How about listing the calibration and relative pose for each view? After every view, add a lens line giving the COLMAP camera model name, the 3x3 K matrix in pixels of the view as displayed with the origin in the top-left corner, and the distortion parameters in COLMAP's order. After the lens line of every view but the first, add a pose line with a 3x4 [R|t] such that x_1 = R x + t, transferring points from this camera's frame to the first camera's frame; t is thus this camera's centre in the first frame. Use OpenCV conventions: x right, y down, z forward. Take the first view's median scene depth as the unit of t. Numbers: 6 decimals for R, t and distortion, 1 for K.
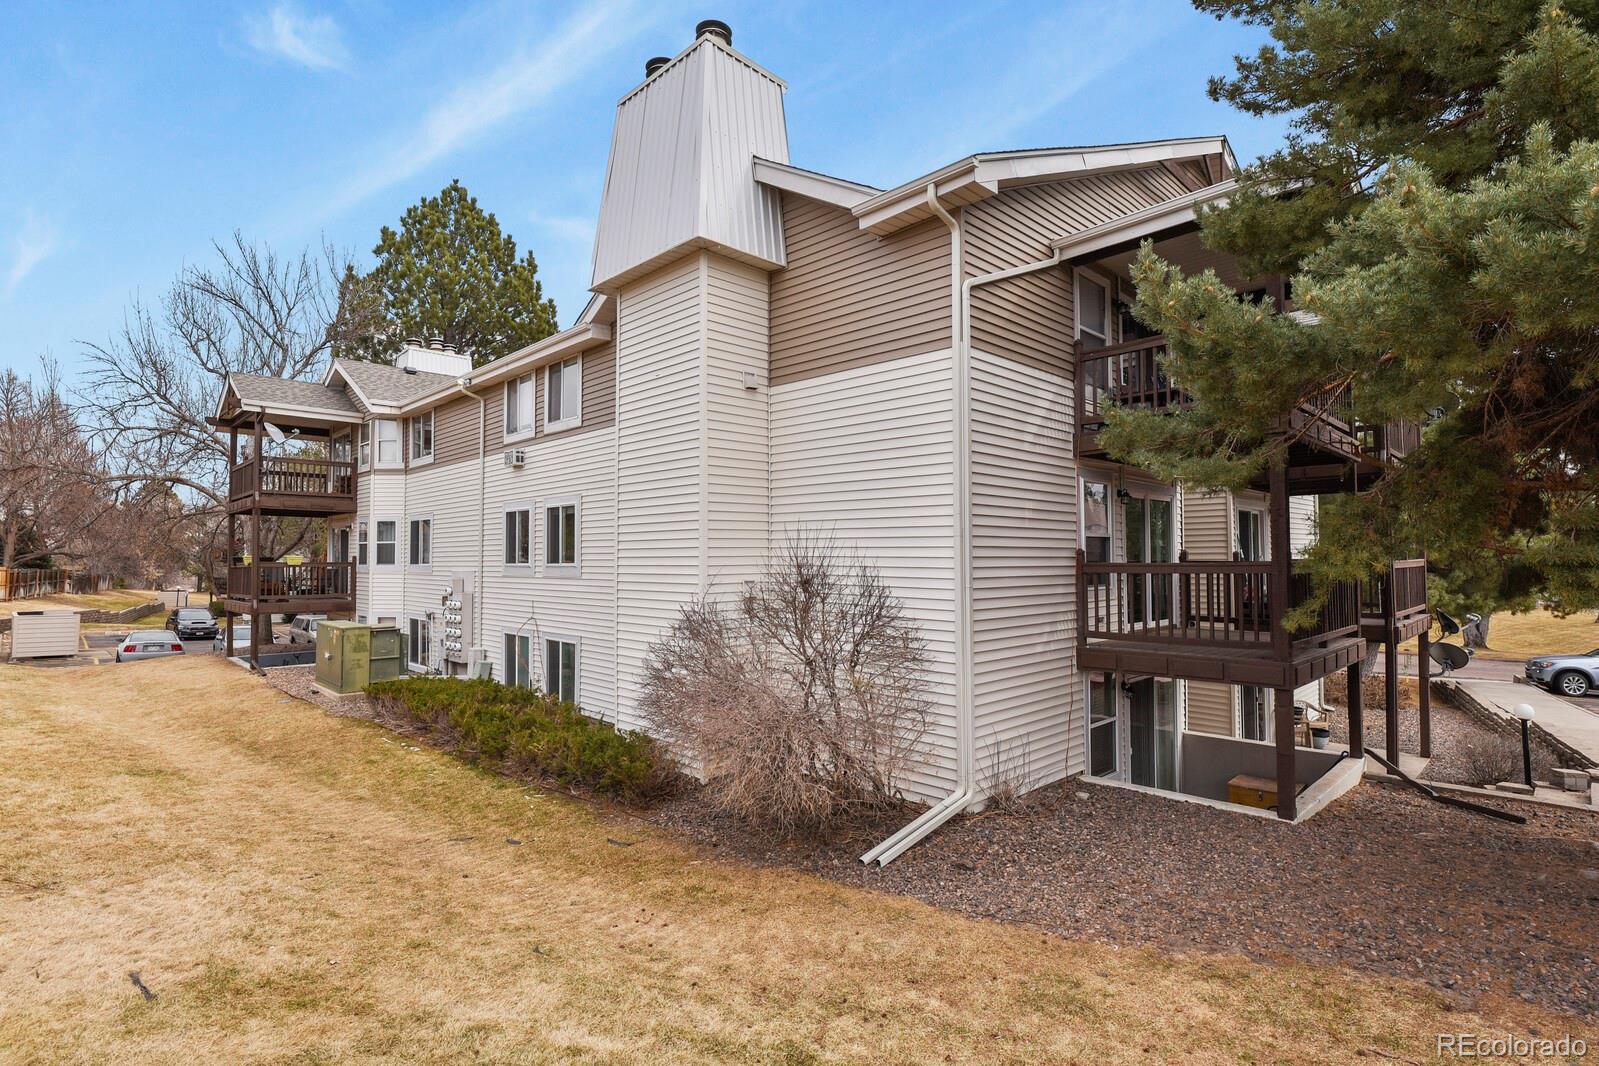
lens RADIAL K [[779.8, 0, 795.9], [0, 779.8, 534.4], [0, 0, 1]] dist [-0.018092, -0.002877]
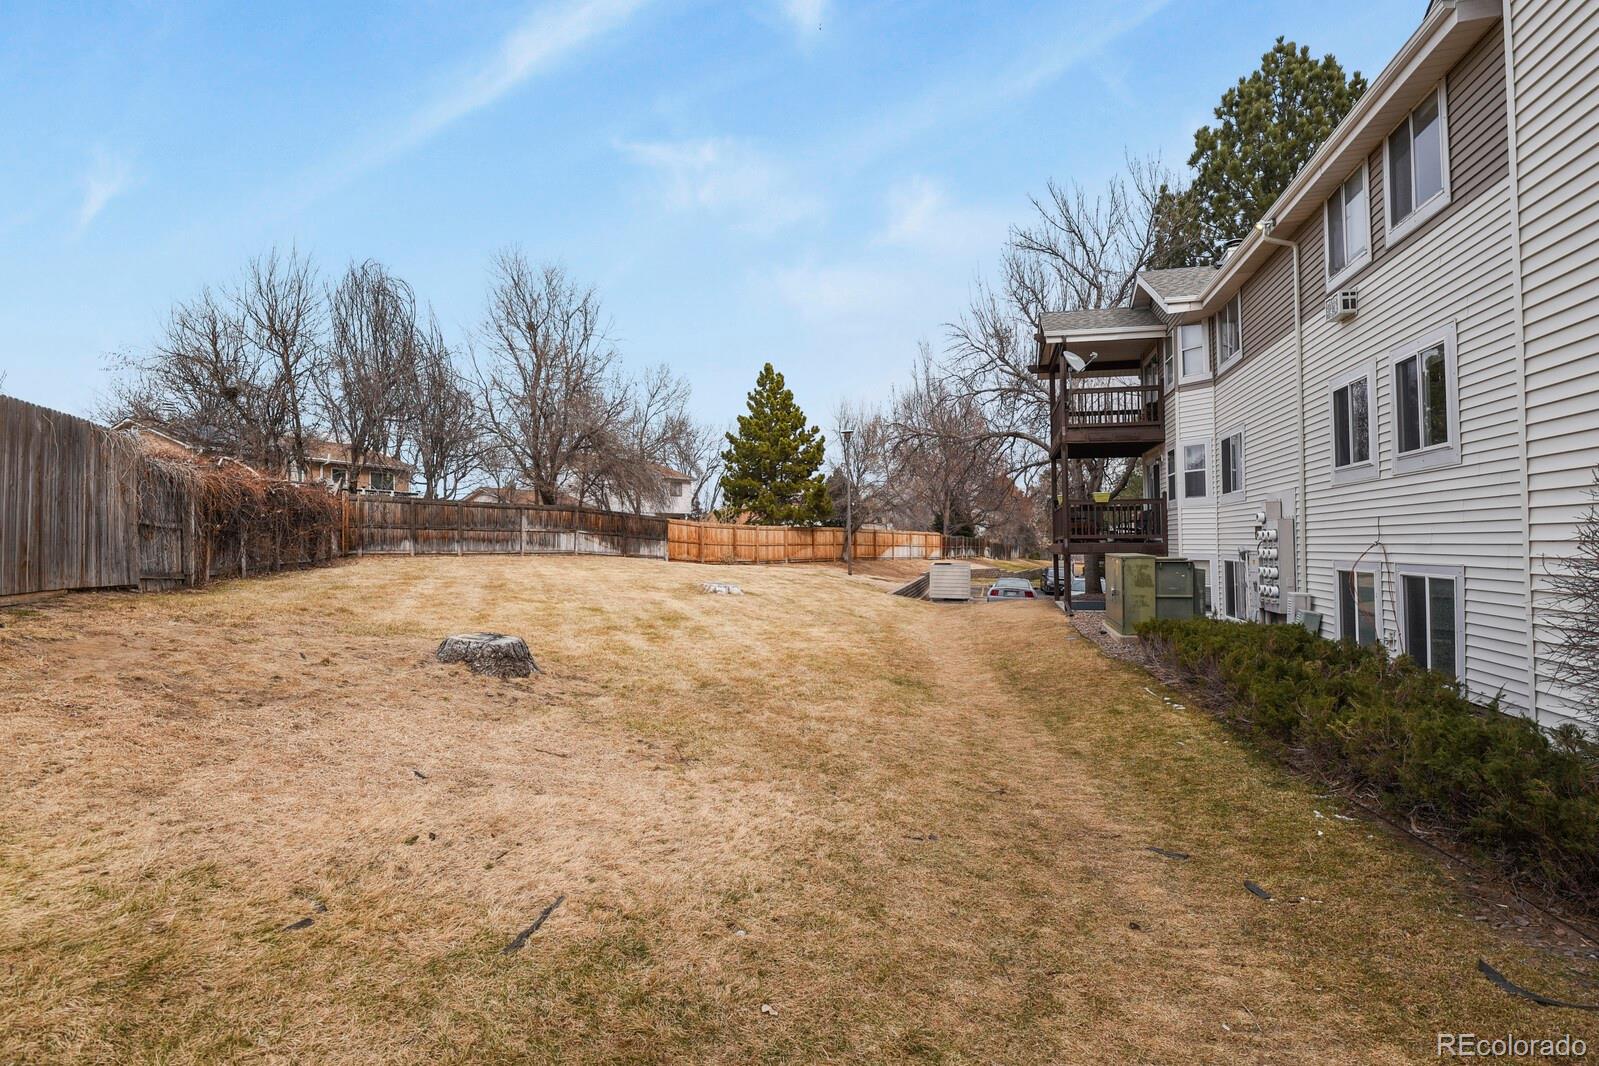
lens RADIAL K [[779.8, 0, 835.5], [0, 779.8, 533.6], [0, 0, 1]] dist [-0.018092, -0.002877]
pose [[0.542453, -0.020027, -0.839847, -0.045820], [0.034032, 0.999419, -0.001851, 0.085302], [0.839396, -0.027578, 0.542820, 0.277359]]
